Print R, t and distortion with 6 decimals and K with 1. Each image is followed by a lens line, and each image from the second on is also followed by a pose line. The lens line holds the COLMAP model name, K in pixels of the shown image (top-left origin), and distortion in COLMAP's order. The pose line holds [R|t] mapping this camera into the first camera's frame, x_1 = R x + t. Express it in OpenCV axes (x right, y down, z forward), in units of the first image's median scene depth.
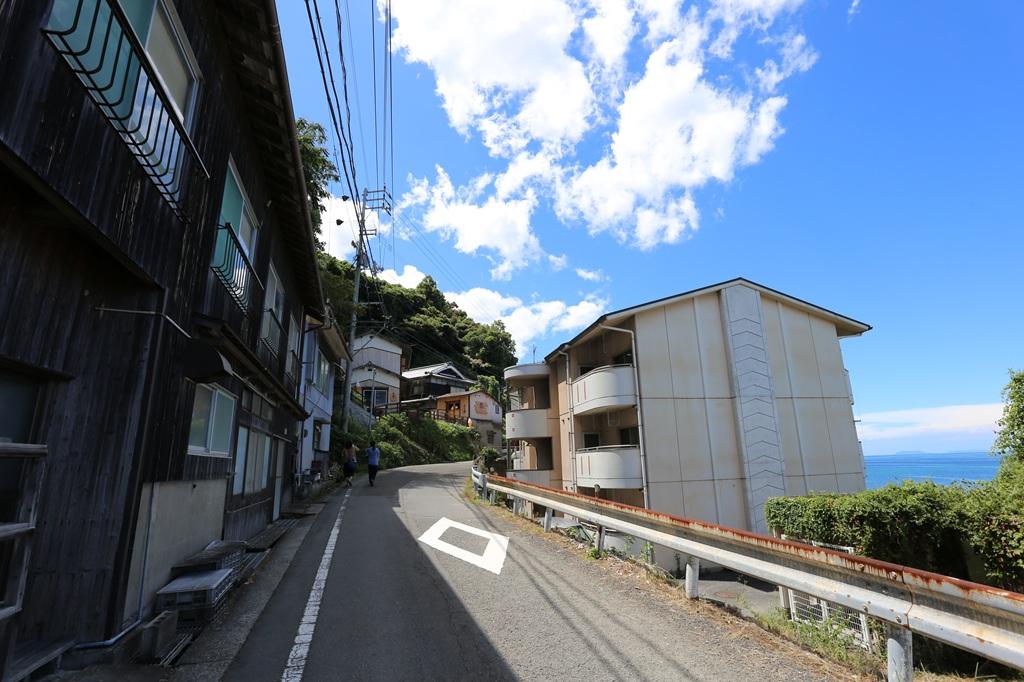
lens RADIAL K [[536.6, 0, 512.0], [0, 536.6, 341.0], [0, 0, 1]] dist [0.044777, 0.000536]
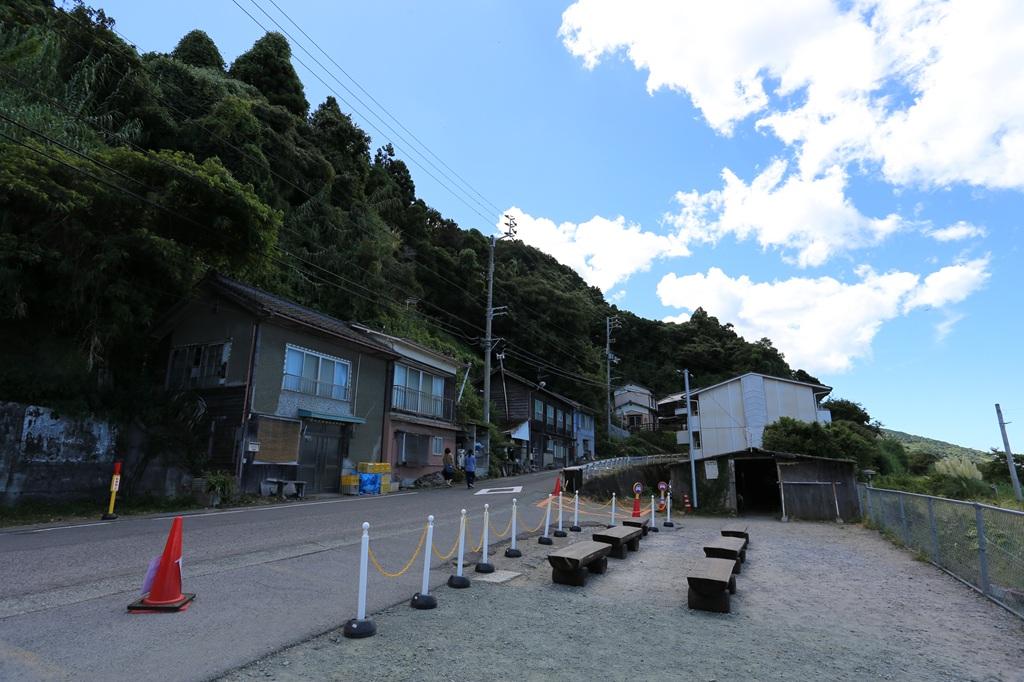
lens RADIAL K [[536.6, 0, 512.0], [0, 536.6, 341.0], [0, 0, 1]] dist [0.044777, 0.000536]
pose [[0.826856, -0.129634, -0.547269, 0.162655], [0.126885, 0.990984, -0.043030, -0.051059], [0.547913, -0.033861, 0.835850, -0.270208]]
